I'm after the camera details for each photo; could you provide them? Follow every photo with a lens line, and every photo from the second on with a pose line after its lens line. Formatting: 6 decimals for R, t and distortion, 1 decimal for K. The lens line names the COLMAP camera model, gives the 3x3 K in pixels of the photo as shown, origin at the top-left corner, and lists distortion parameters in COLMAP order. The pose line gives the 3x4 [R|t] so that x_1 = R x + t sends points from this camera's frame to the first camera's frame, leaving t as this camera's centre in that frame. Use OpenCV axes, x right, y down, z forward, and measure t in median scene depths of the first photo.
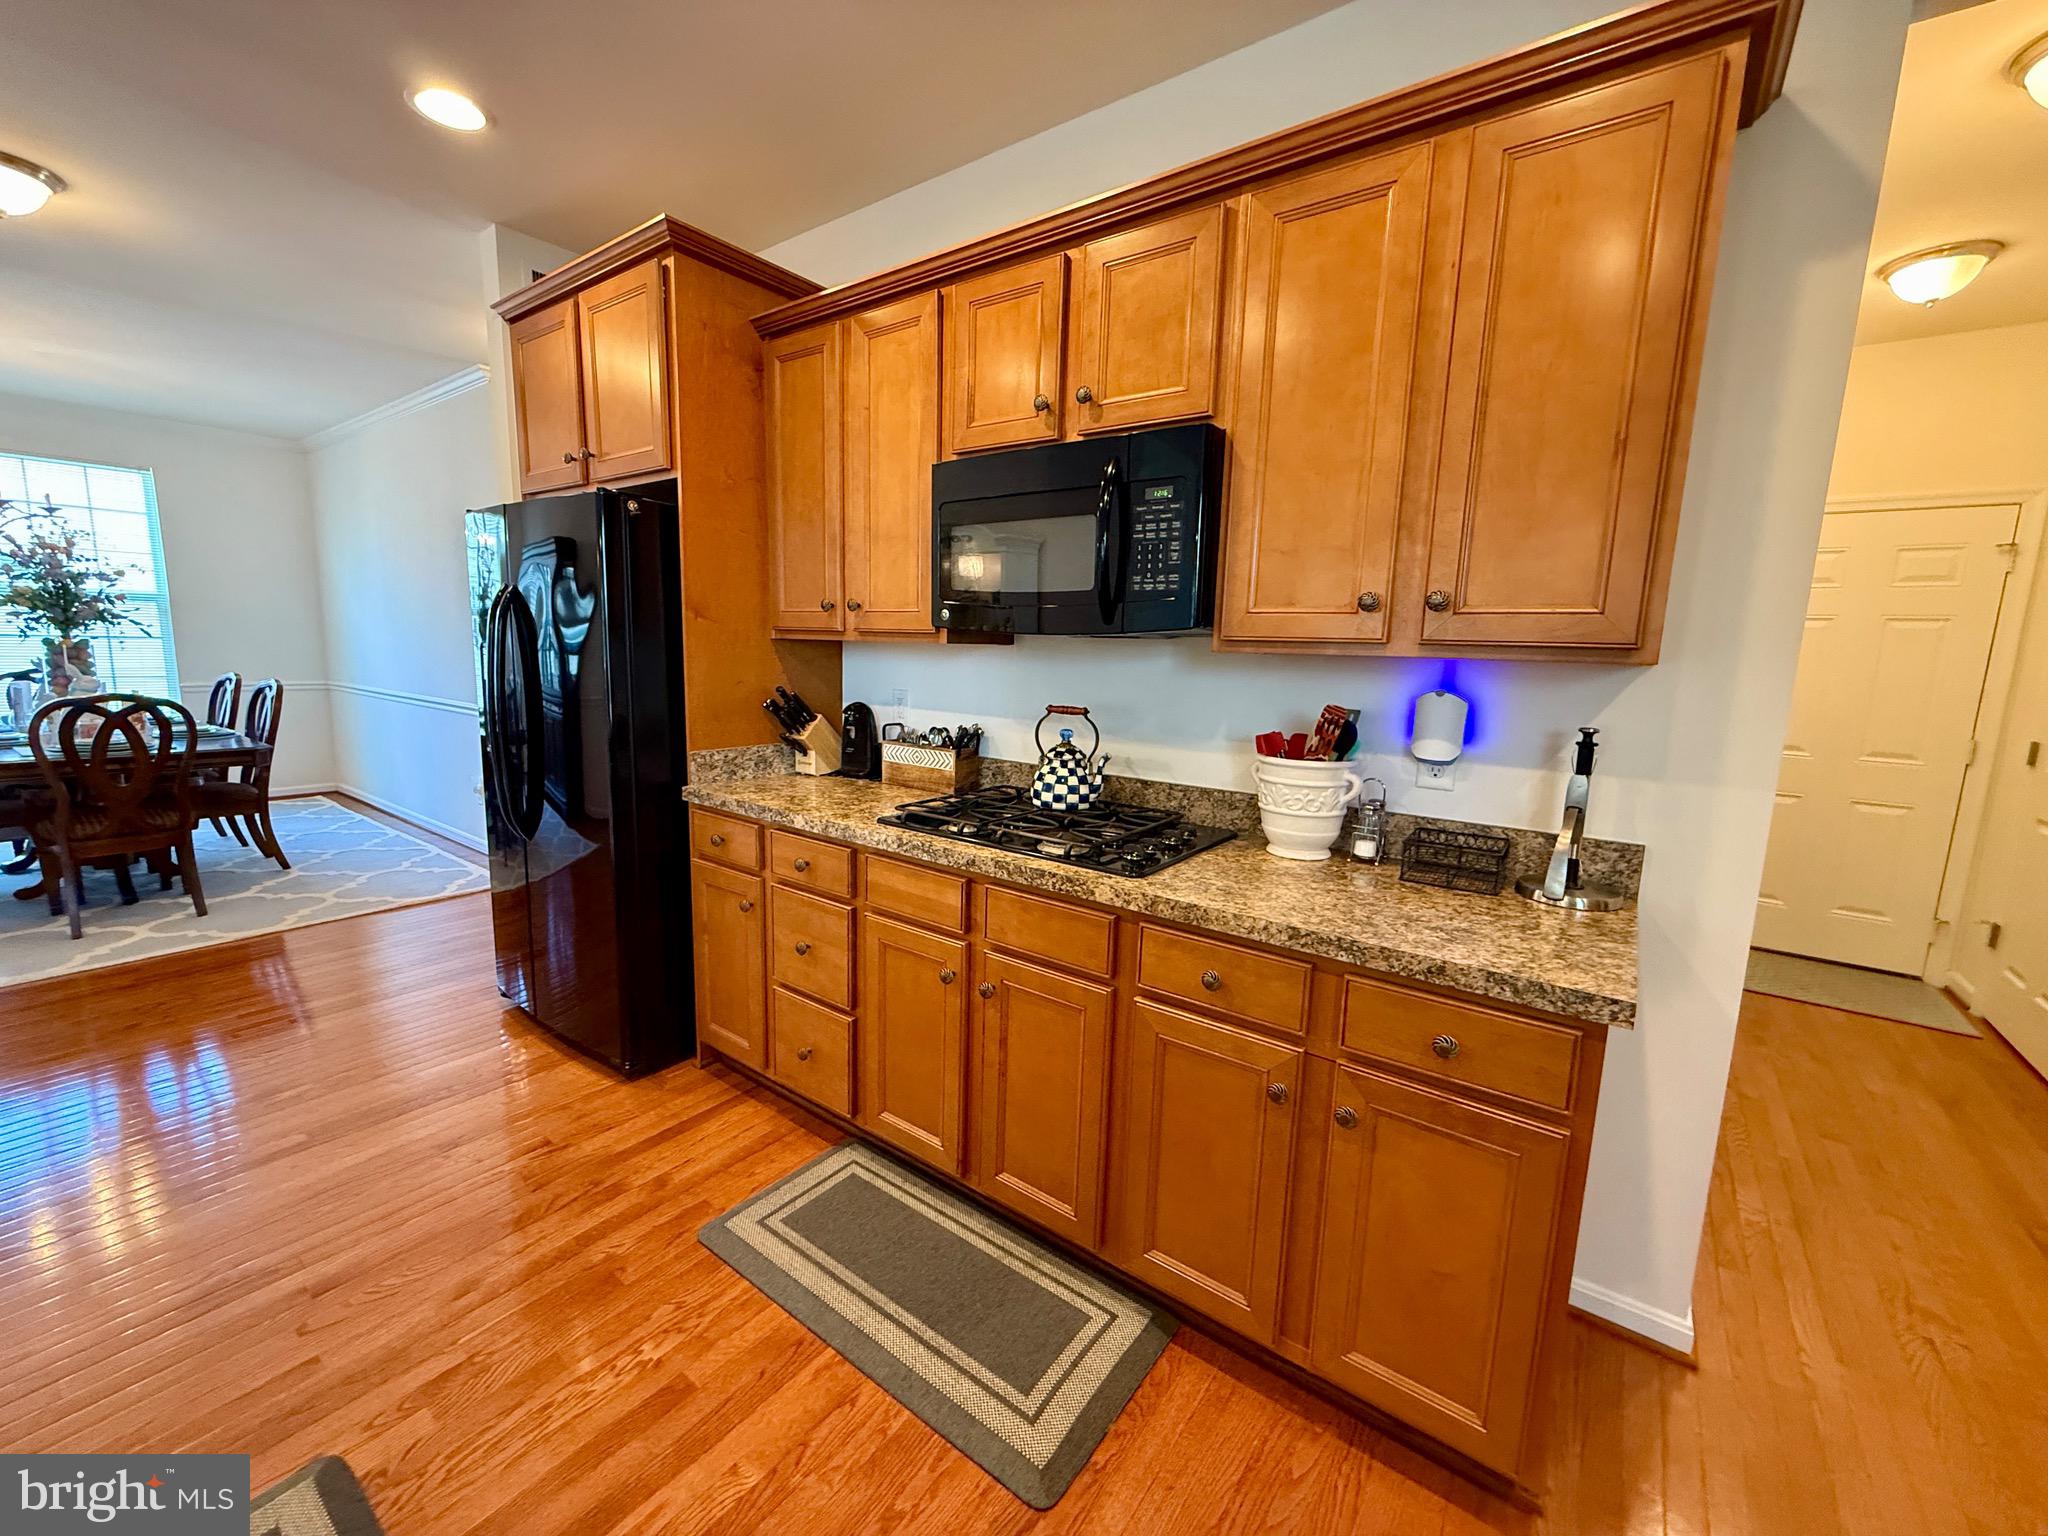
lens RADIAL K [[817.7, 0, 1014.6], [0, 817.7, 771.9], [0, 0, 1]] dist [0.001168, 0.000060]
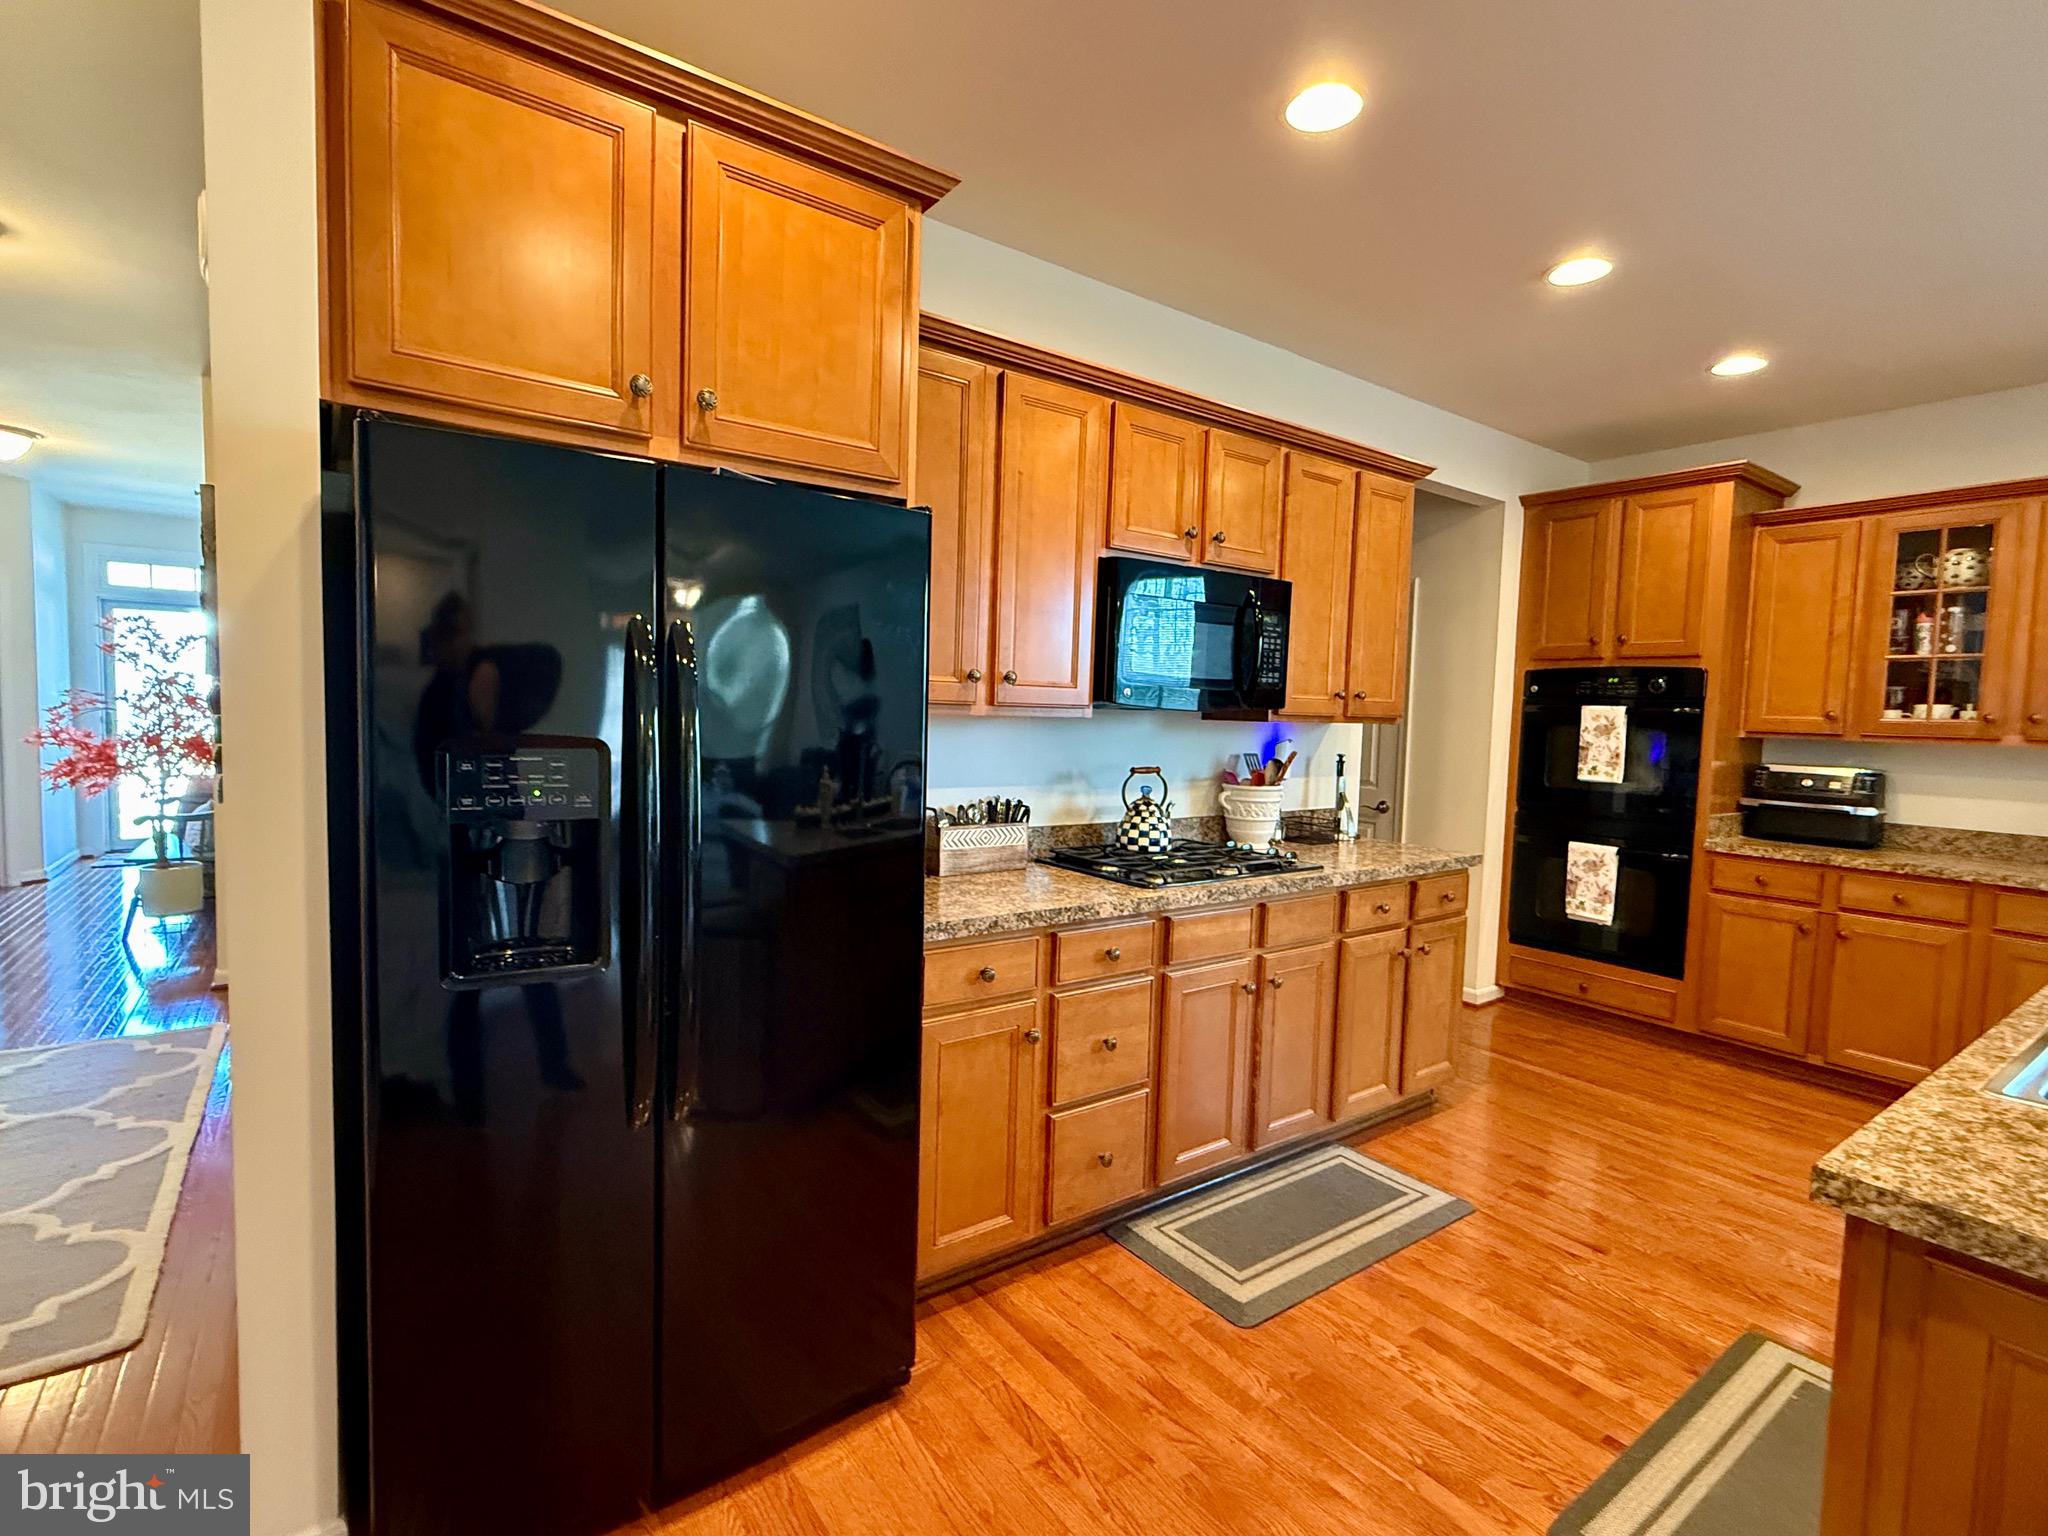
lens RADIAL K [[963.0, 0, 1013.4], [0, 963.0, 771.0], [0, 0, 1]] dist [0.000588, -0.000603]
pose [[0.298954, -0.084019, 0.950562, -1.360819], [0.125618, 0.990913, 0.048078, -0.168348], [-0.945963, 0.105034, 0.306791, 0.753718]]
